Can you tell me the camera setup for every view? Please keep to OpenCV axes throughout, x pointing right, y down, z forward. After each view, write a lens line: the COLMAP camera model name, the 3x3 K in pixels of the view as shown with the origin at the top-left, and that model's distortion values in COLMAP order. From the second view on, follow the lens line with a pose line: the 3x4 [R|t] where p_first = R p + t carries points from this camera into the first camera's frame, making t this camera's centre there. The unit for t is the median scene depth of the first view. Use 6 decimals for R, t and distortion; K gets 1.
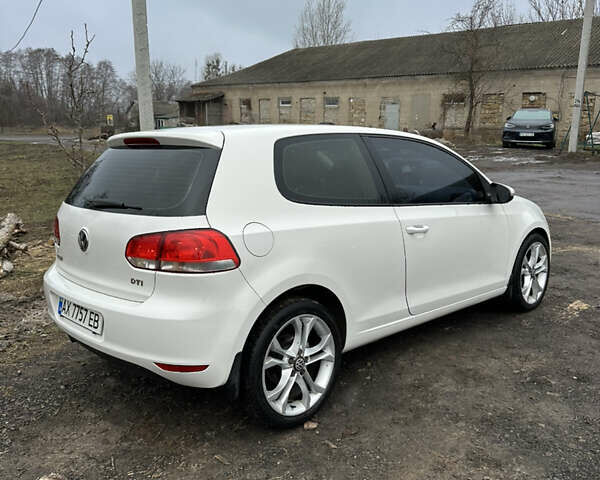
lens RADIAL K [[550.6, 0, 300.0], [0, 550.6, 240.0], [0, 0, 1]] dist [0.138614, -0.265556]
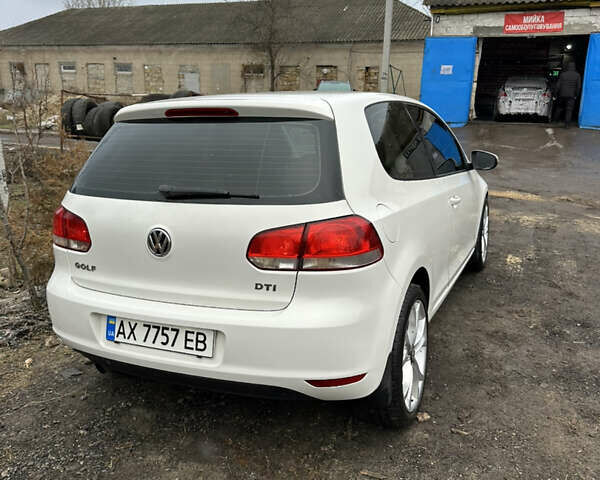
lens RADIAL K [[550.6, 0, 300.0], [0, 550.6, 240.0], [0, 0, 1]] dist [0.138614, -0.265556]
pose [[0.928257, -0.090346, 0.360801, -0.293620], [0.072006, 0.995350, 0.063984, -0.022798], [-0.364904, -0.033414, 0.930445, 0.127551]]
